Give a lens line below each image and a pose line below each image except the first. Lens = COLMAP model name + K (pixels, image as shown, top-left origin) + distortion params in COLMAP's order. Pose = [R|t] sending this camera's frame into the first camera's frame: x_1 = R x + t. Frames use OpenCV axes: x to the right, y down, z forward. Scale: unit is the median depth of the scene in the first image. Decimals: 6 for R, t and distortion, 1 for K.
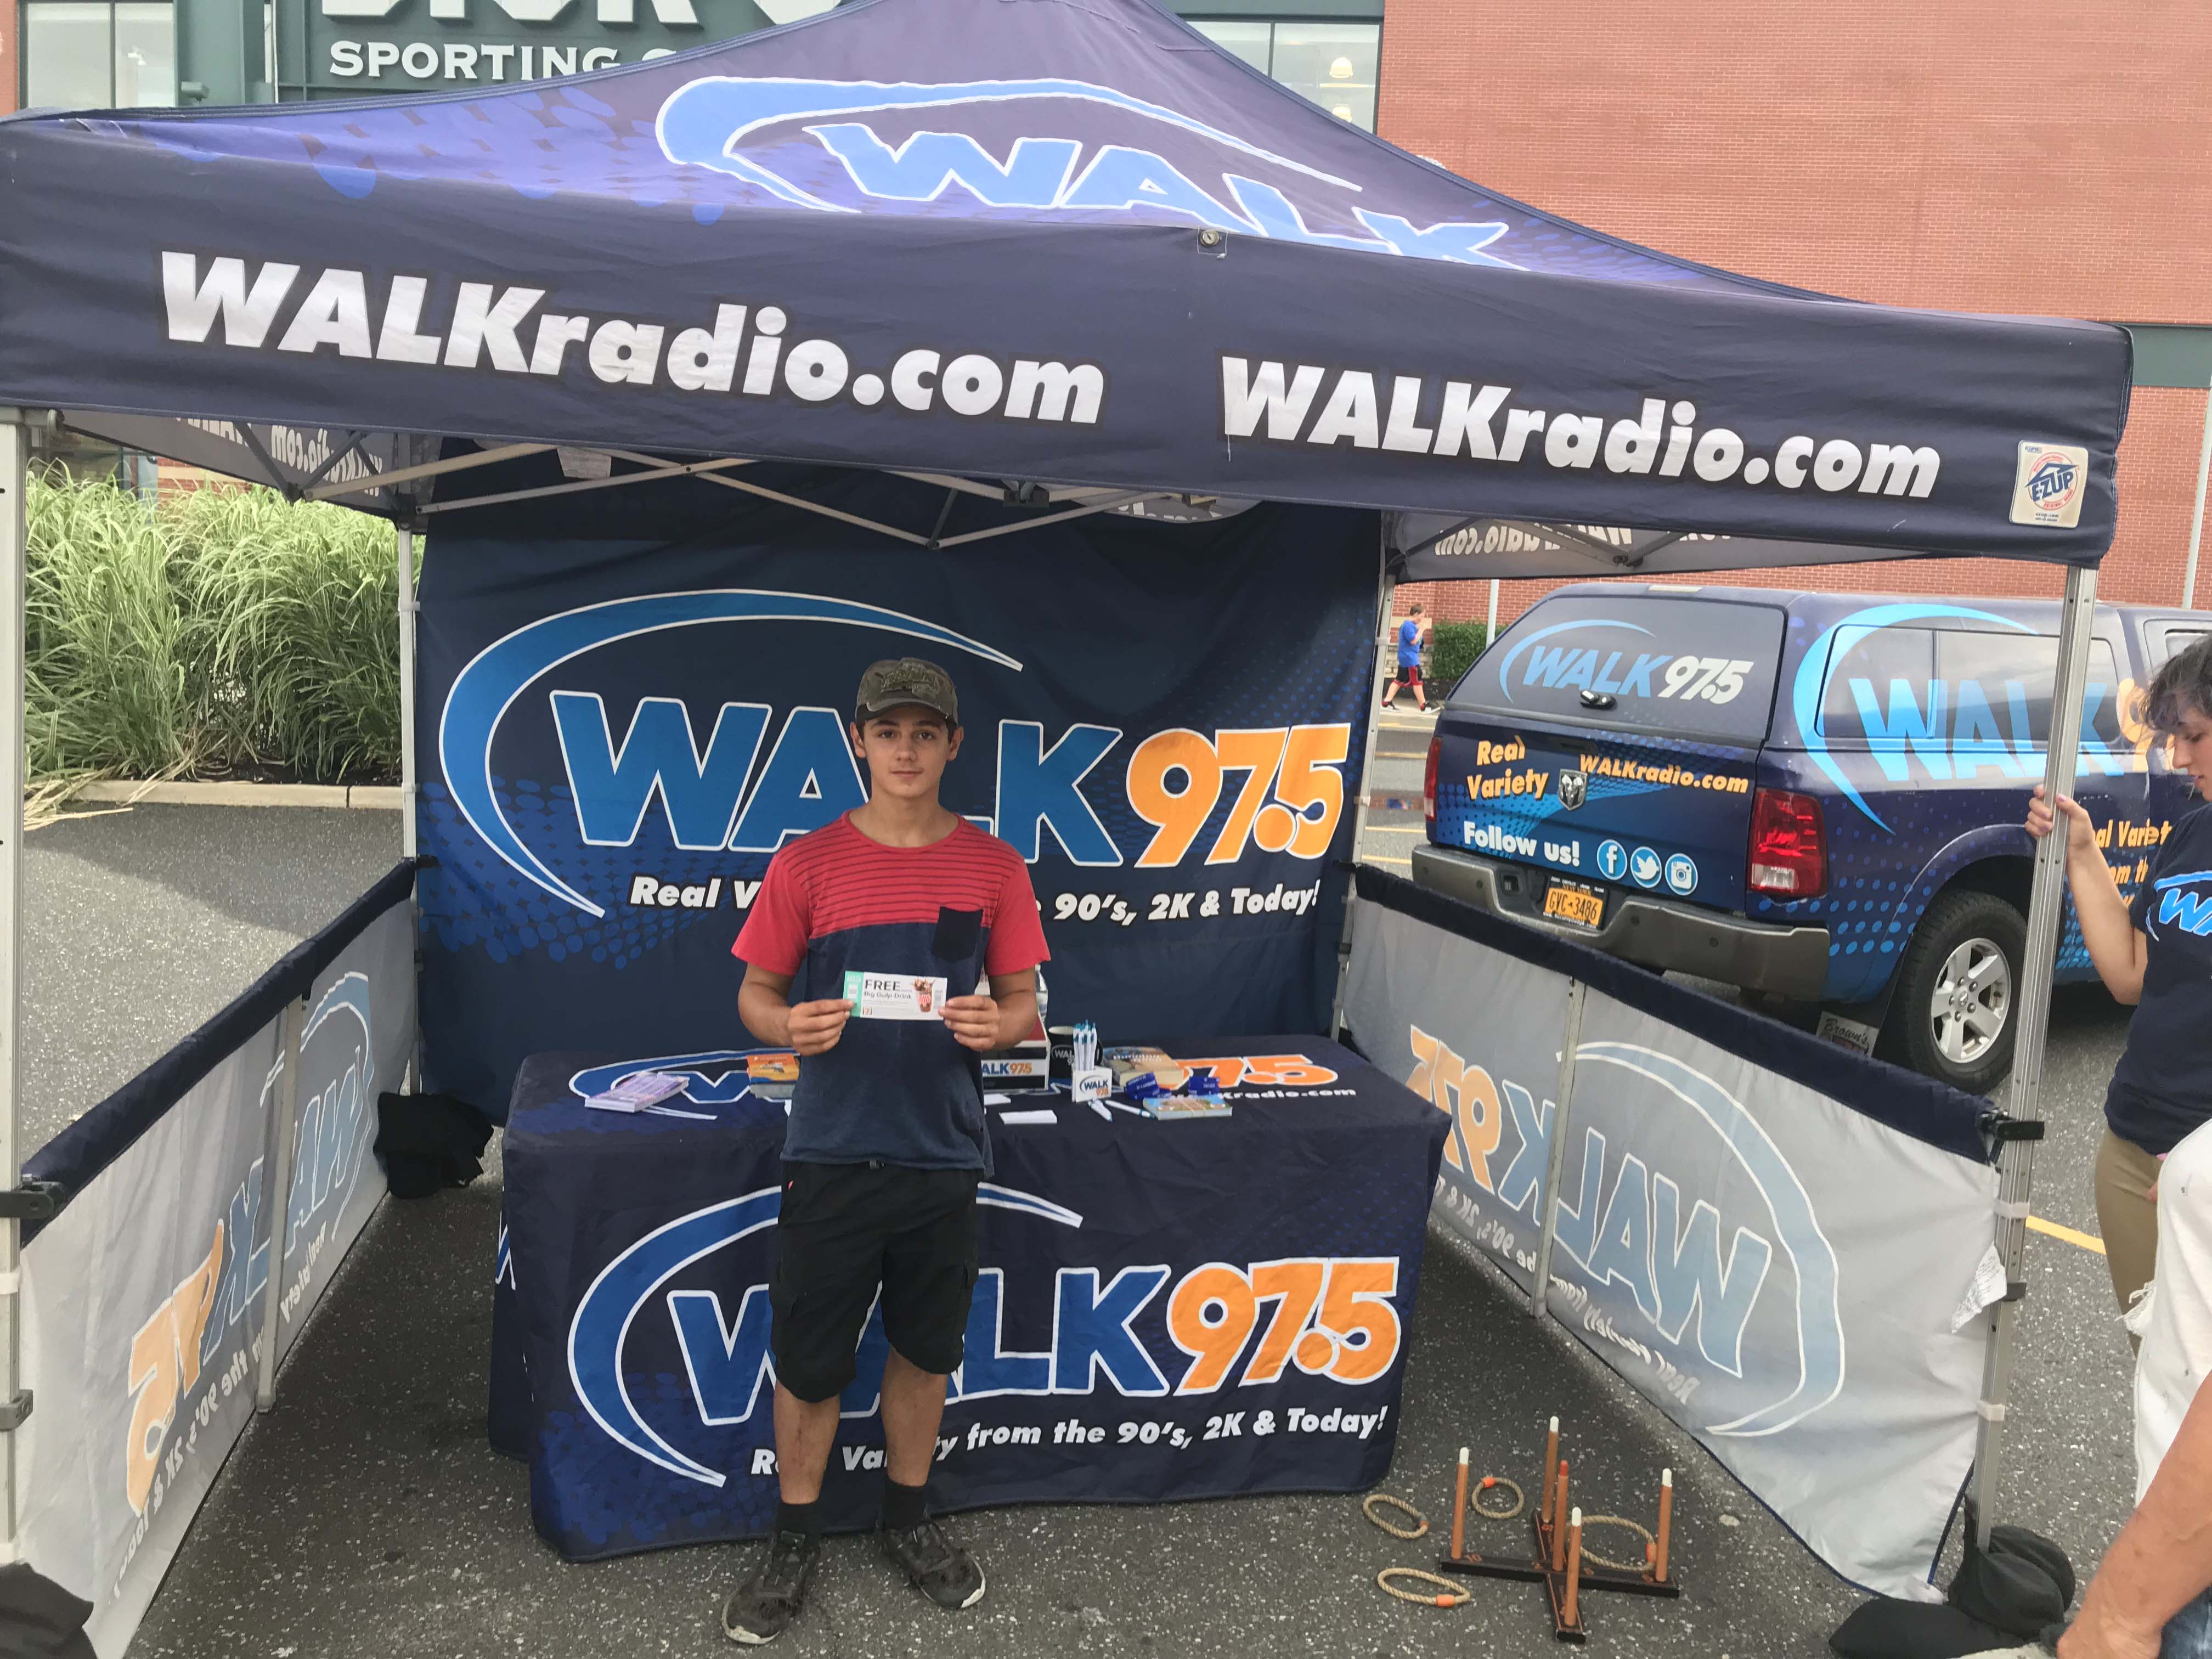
lens RADIAL K [[1792.7, 0, 1098.1], [0, 1792.7, 822.5], [0, 0, 1]] dist [0.040028, -0.065090]
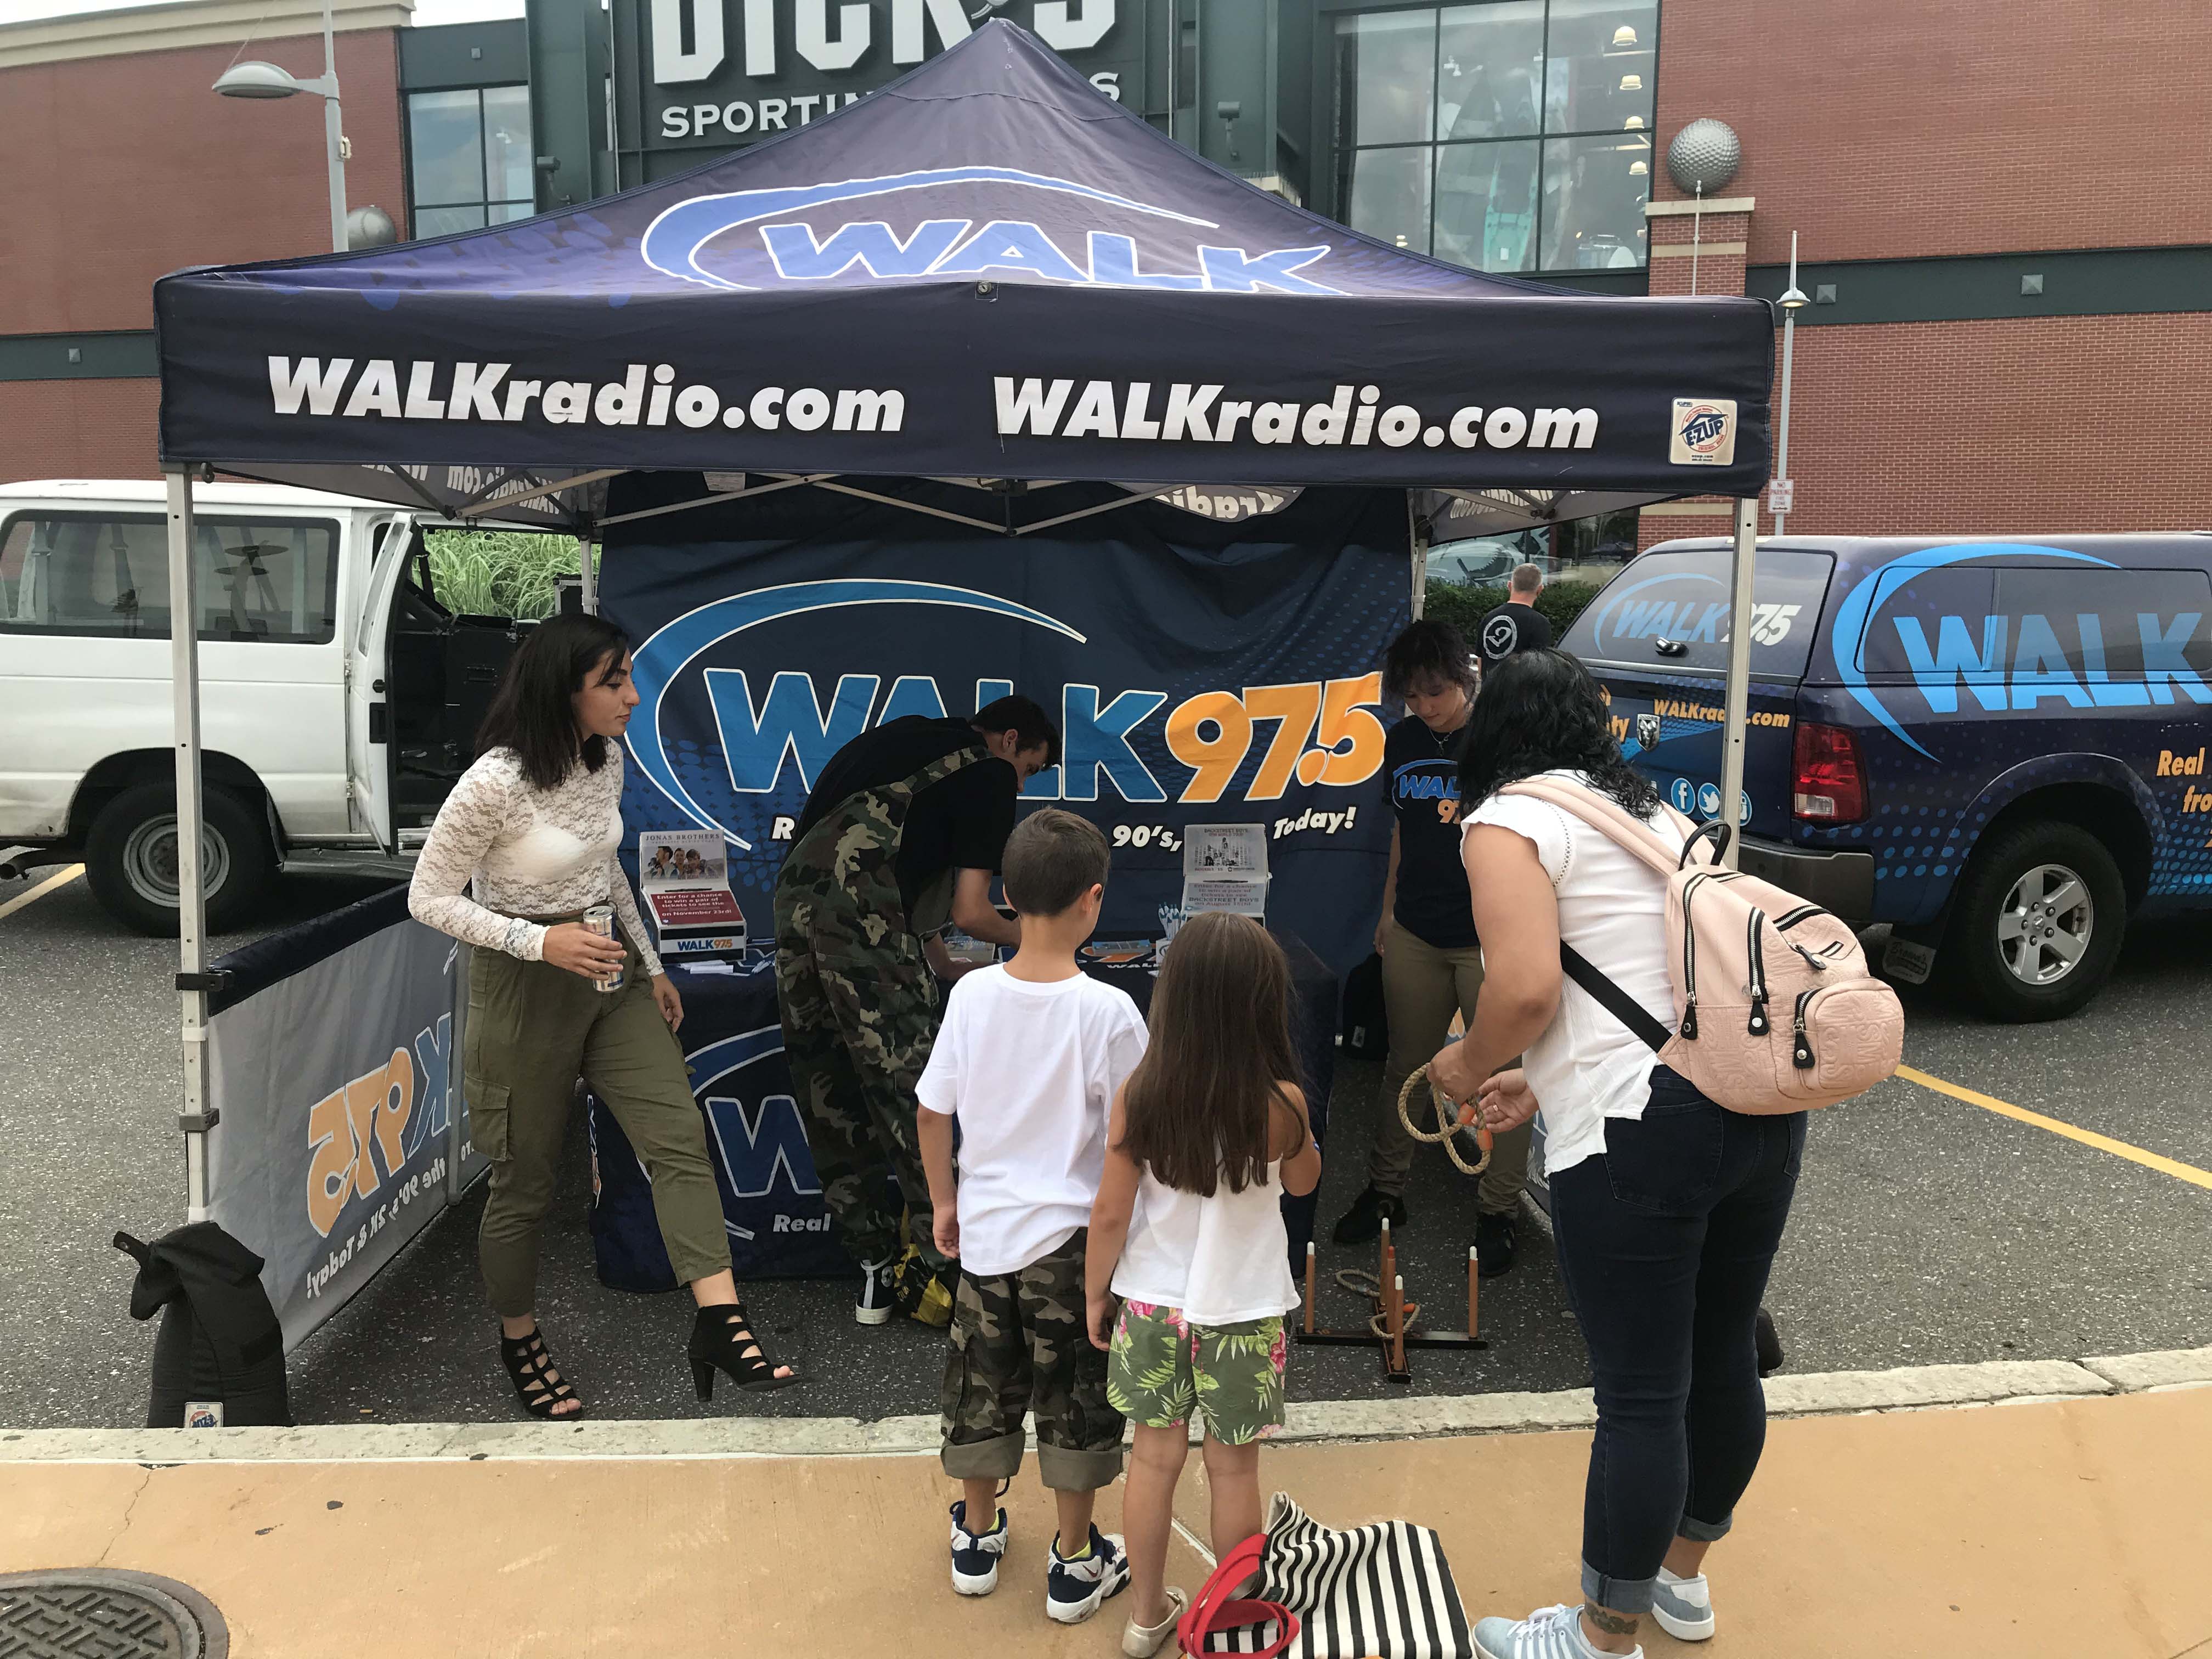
lens RADIAL K [[1767.8, 0, 1098.9], [0, 1767.8, 846.3], [0, 0, 1]] dist [0.108918, -0.210695]
pose [[0.981766, -0.017374, -0.189297, 0.190261], [0.020229, 0.999709, 0.013161, 0.038544], [0.189013, -0.016750, 0.981832, -0.152008]]
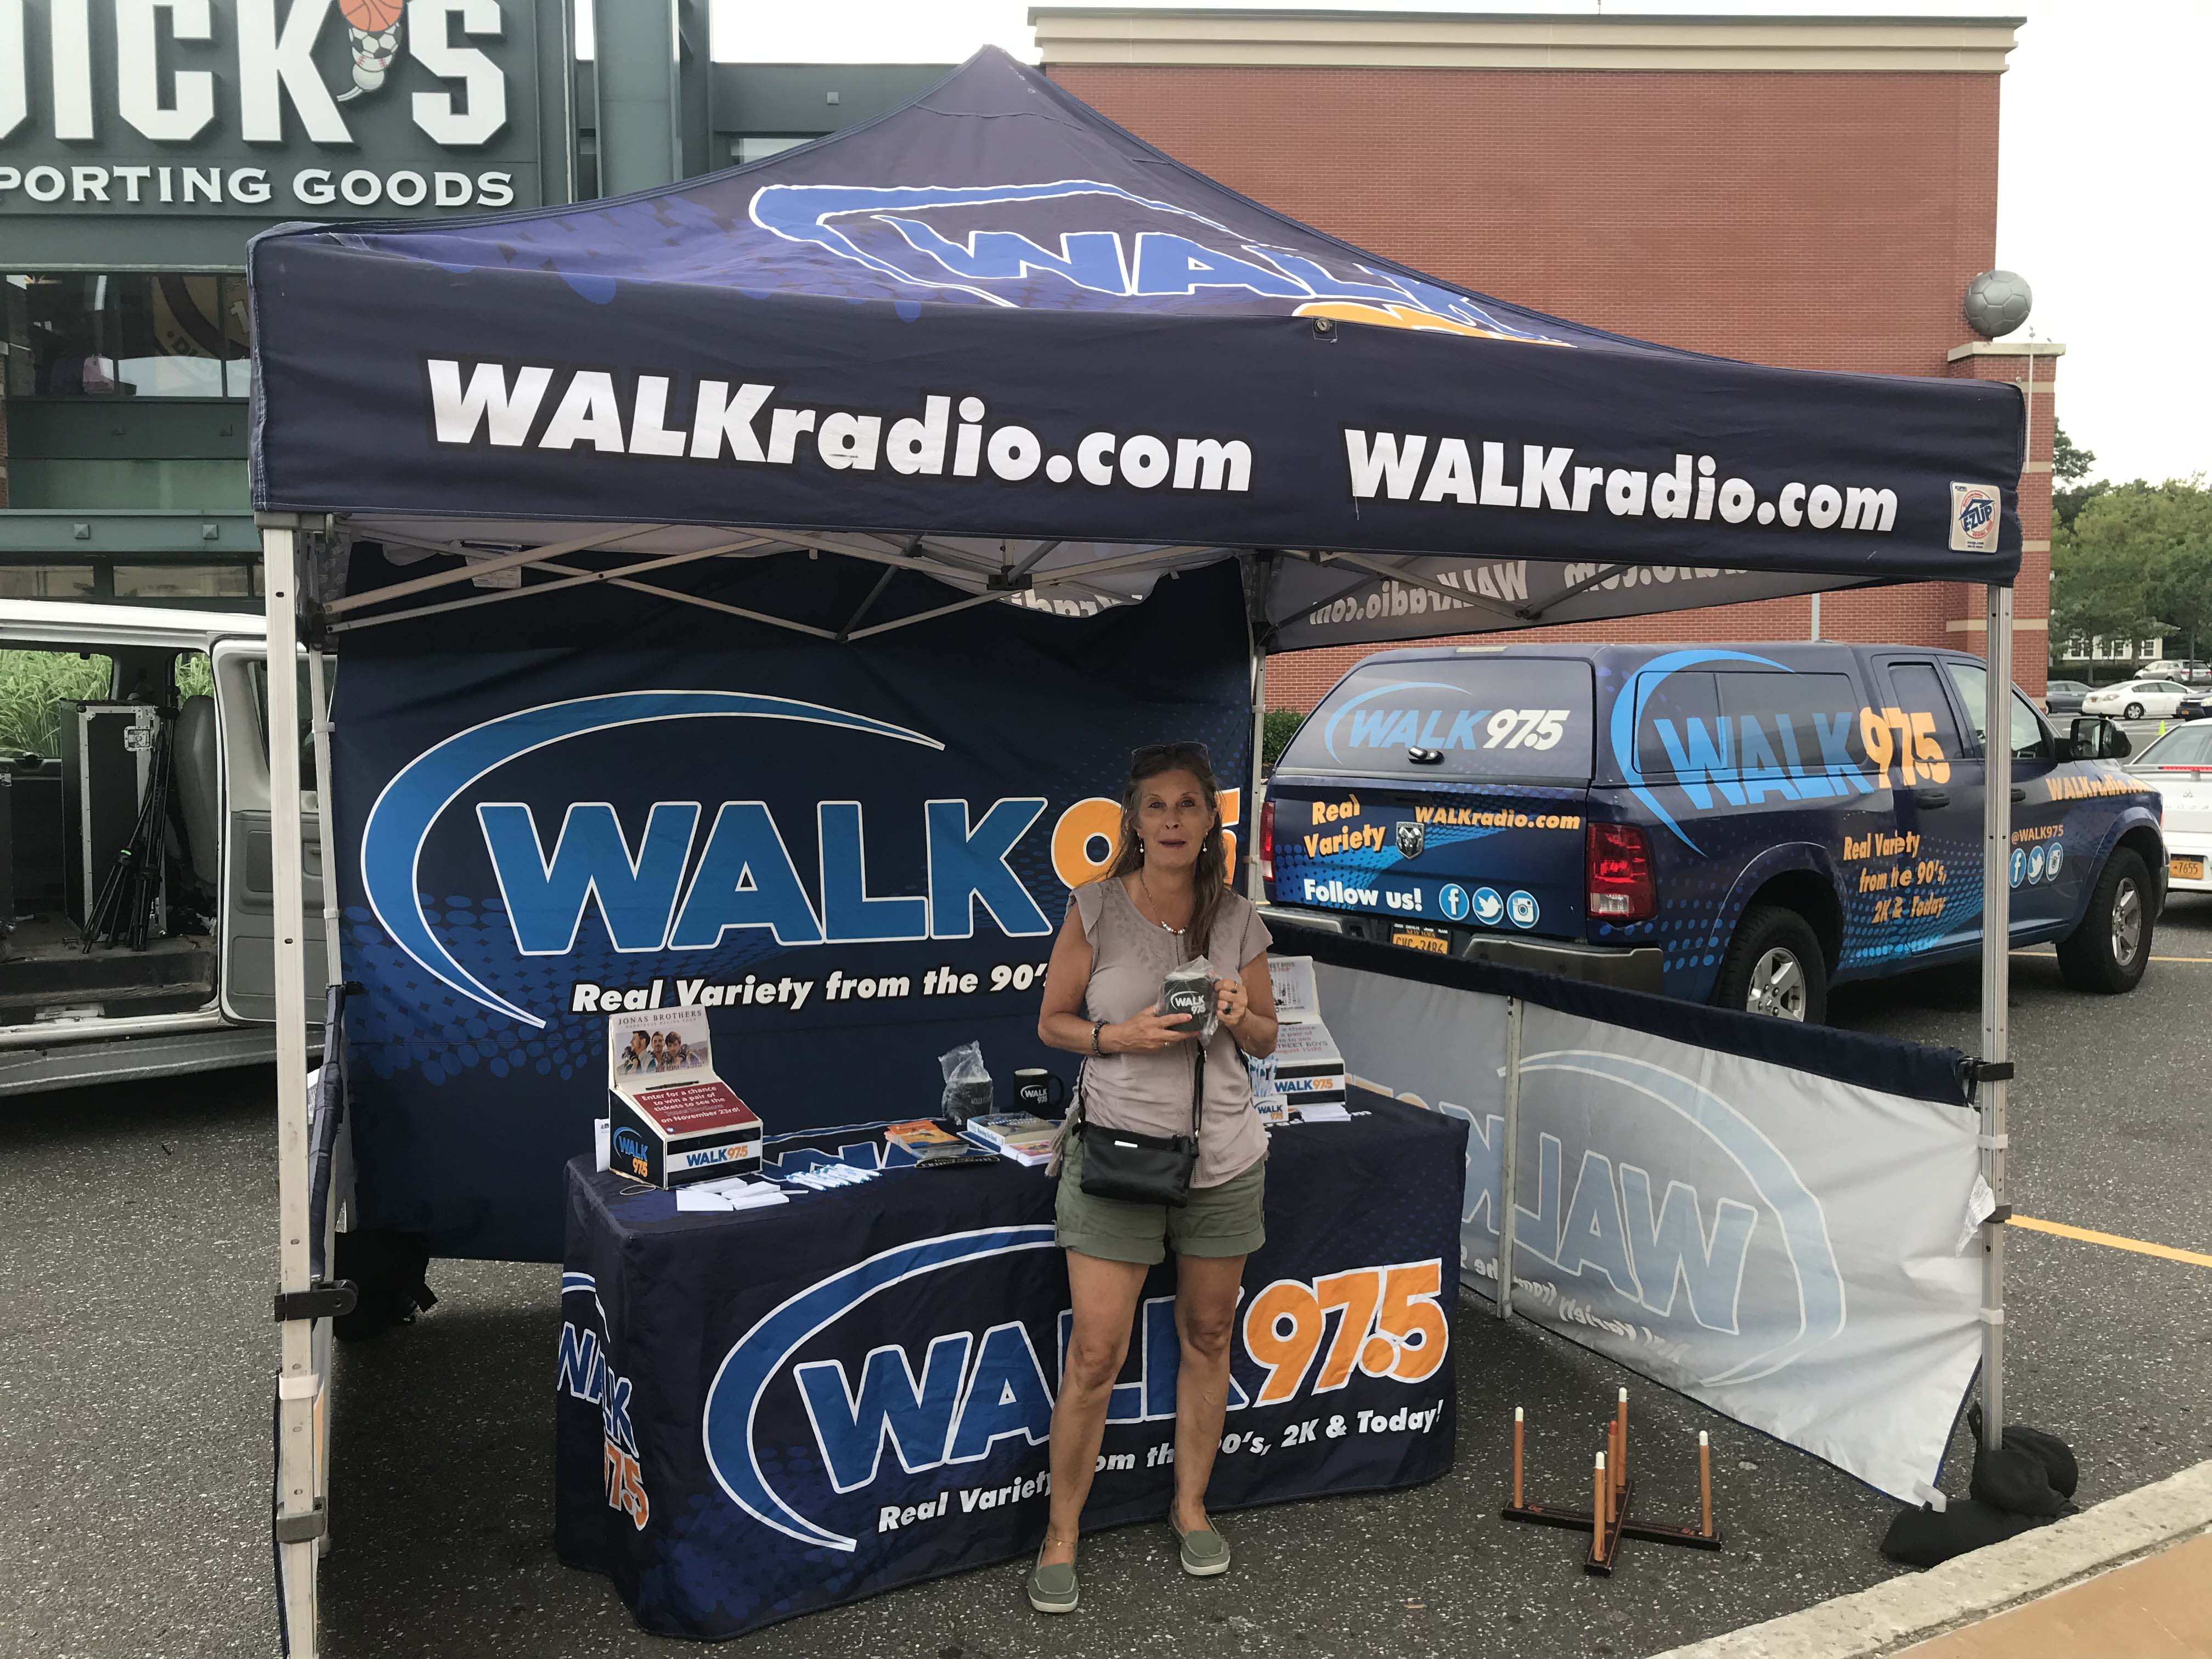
lens RADIAL K [[1792.5, 0, 1094.8], [0, 1792.5, 827.2], [0, 0, 1]] dist [0.072810, -0.108679]
pose [[0.982312, -0.070338, 0.173541, -0.143096], [0.079838, 0.995633, -0.048377, 0.014649], [-0.169380, 0.061377, 0.983638, -0.032140]]
